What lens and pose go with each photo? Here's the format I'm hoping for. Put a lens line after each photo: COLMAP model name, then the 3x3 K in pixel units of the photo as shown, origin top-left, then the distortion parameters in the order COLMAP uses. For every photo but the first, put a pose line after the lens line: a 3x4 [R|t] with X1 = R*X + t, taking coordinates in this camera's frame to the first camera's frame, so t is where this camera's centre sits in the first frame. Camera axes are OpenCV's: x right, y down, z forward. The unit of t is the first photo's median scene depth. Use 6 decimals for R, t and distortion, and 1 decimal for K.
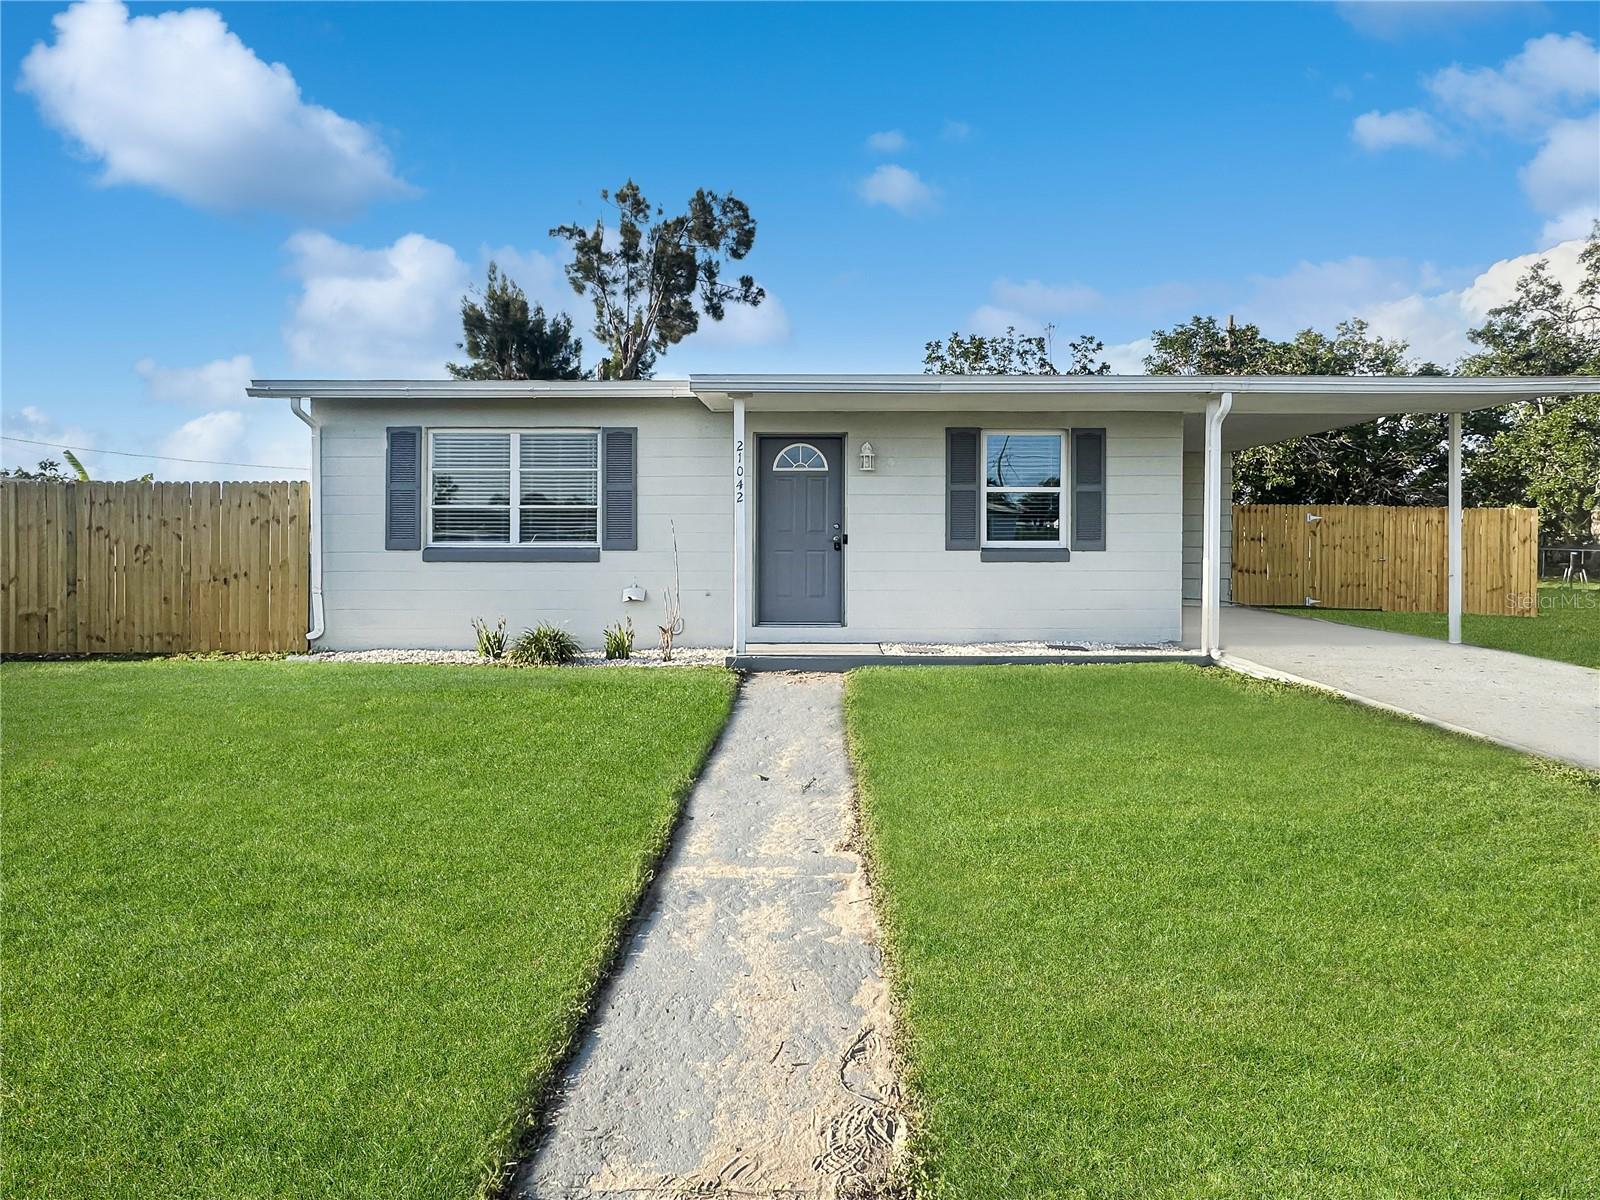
lens RADIAL K [[864.3, 0, 800.9], [0, 864.3, 643.6], [0, 0, 1]] dist [-0.017424, 0.022887]
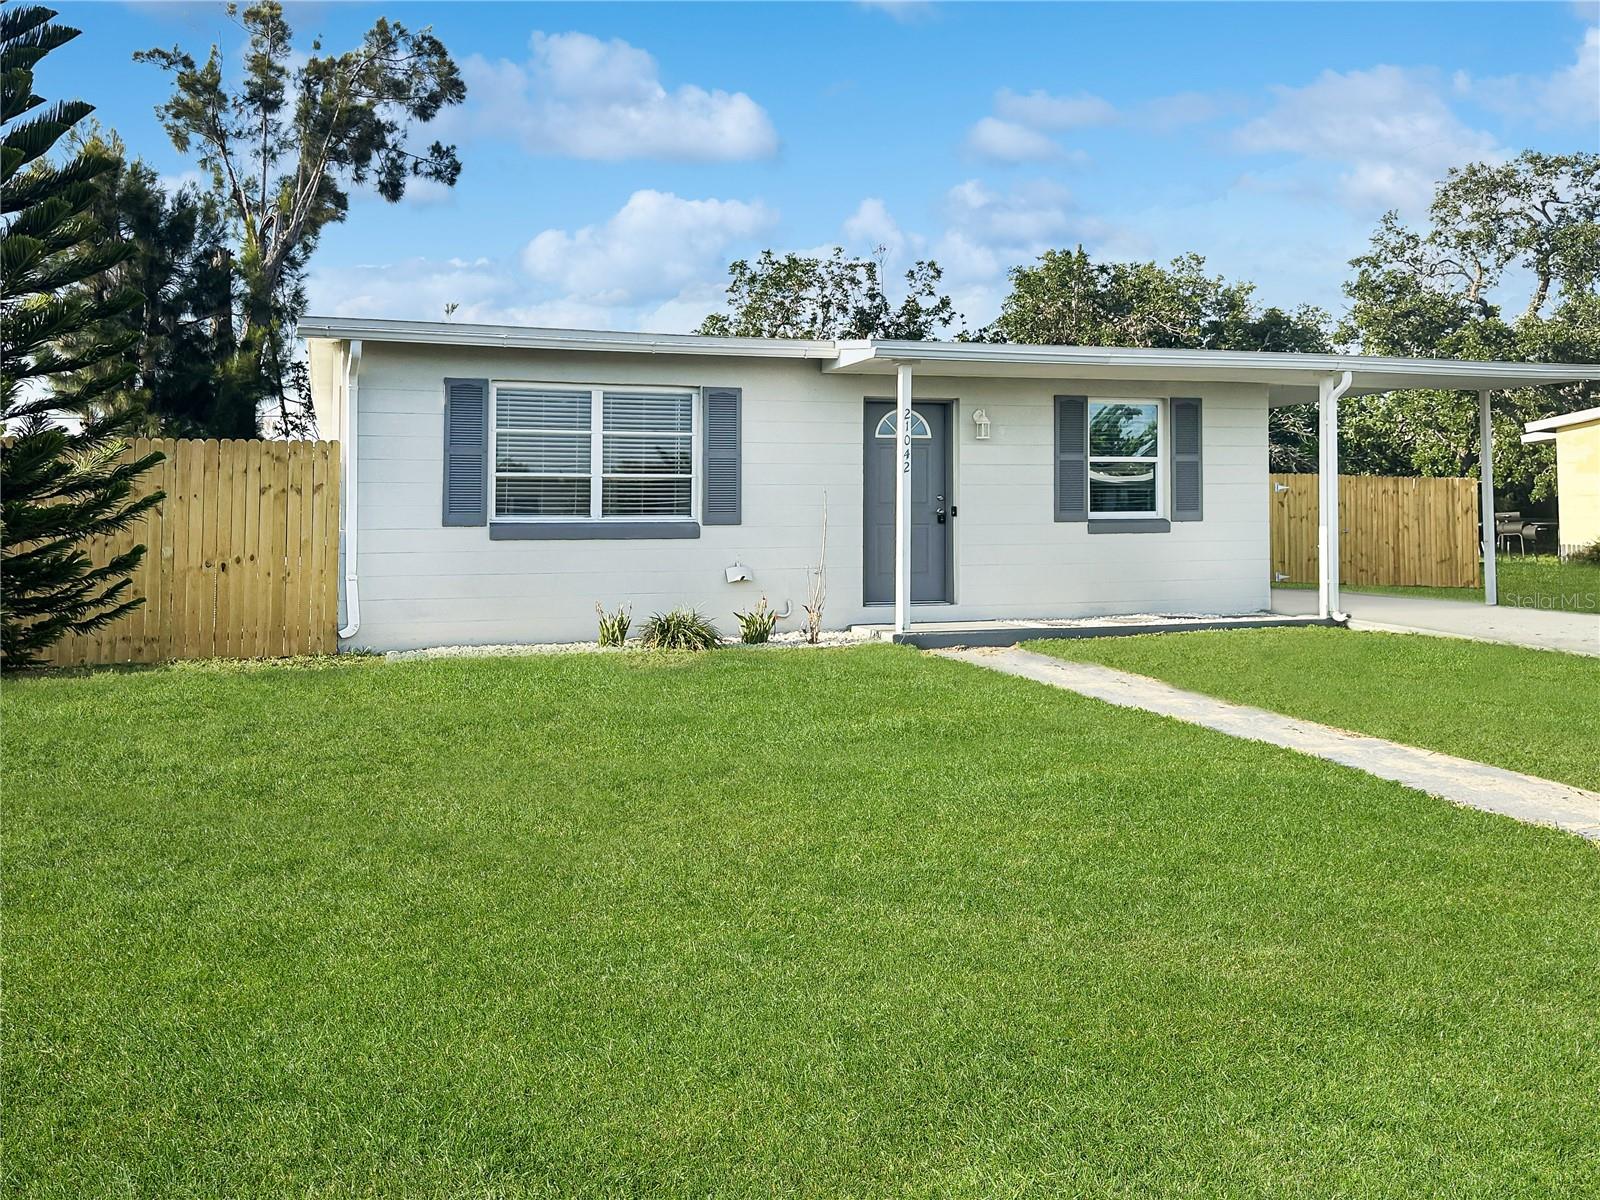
lens RADIAL K [[1242.4, 0, 800.0], [0, 1242.4, 600.0], [0, 0, 1]] dist [0.112876, -0.179678]
pose [[0.955936, -0.025608, 0.292457, -0.499944], [0.041877, 0.997896, -0.049505, 0.034681], [-0.290574, 0.059571, 0.954996, -0.232309]]
